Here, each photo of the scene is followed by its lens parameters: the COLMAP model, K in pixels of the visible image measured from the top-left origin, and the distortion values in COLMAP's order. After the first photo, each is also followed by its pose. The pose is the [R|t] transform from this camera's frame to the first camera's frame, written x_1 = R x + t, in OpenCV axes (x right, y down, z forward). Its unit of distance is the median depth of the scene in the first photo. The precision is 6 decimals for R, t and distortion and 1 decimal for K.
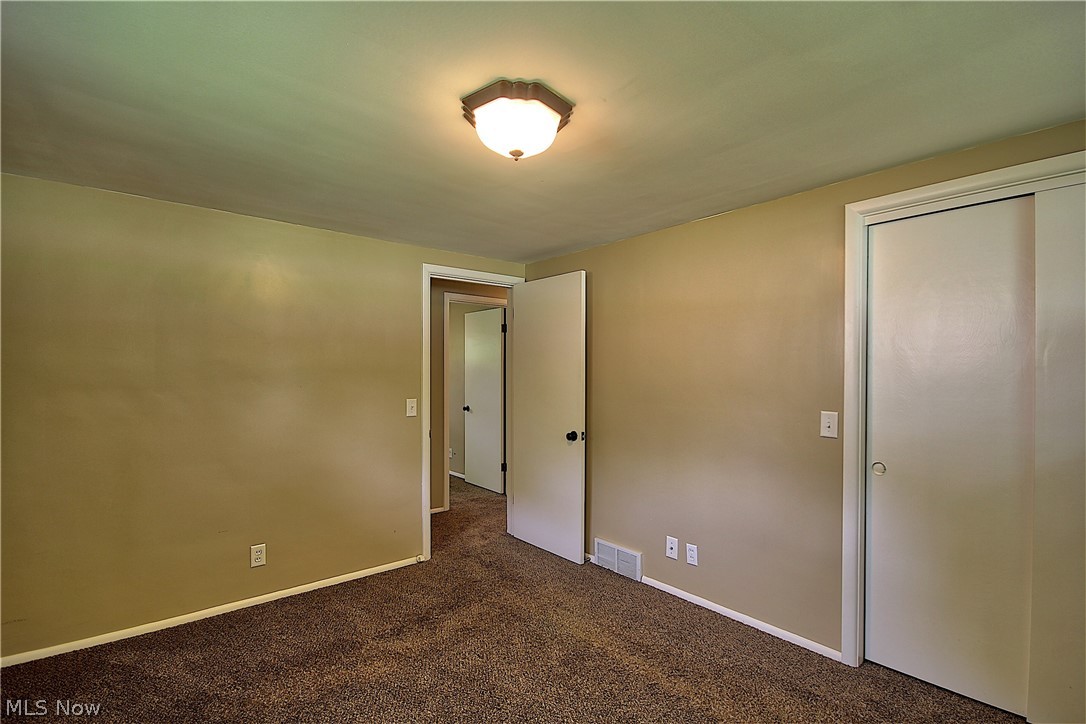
lens RADIAL K [[499.9, 0, 541.1], [0, 499.9, 365.5], [0, 0, 1]] dist [-0.002259, -0.000368]
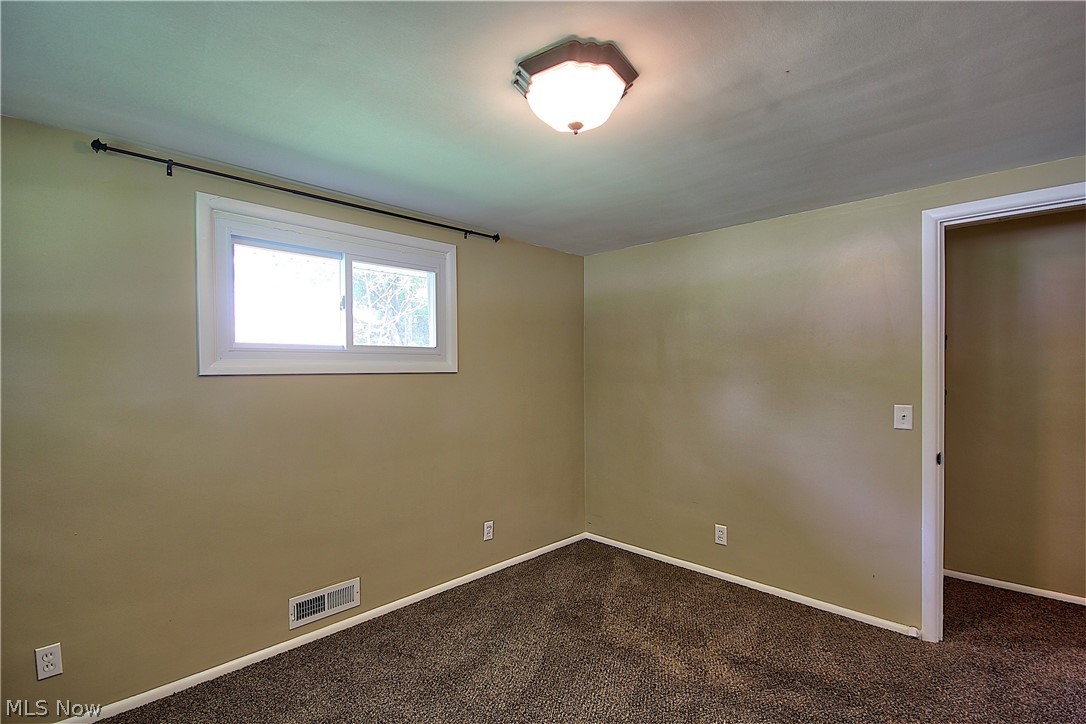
lens RADIAL K [[499.9, 0, 536.0], [0, 499.9, 363.5], [0, 0, 1]] dist [-0.002259, -0.000368]
pose [[0.091861, -0.013738, -0.995677, 0.472364], [0.018150, 0.999762, -0.012120, 0.007238], [0.995606, -0.016958, 0.092089, 0.468600]]
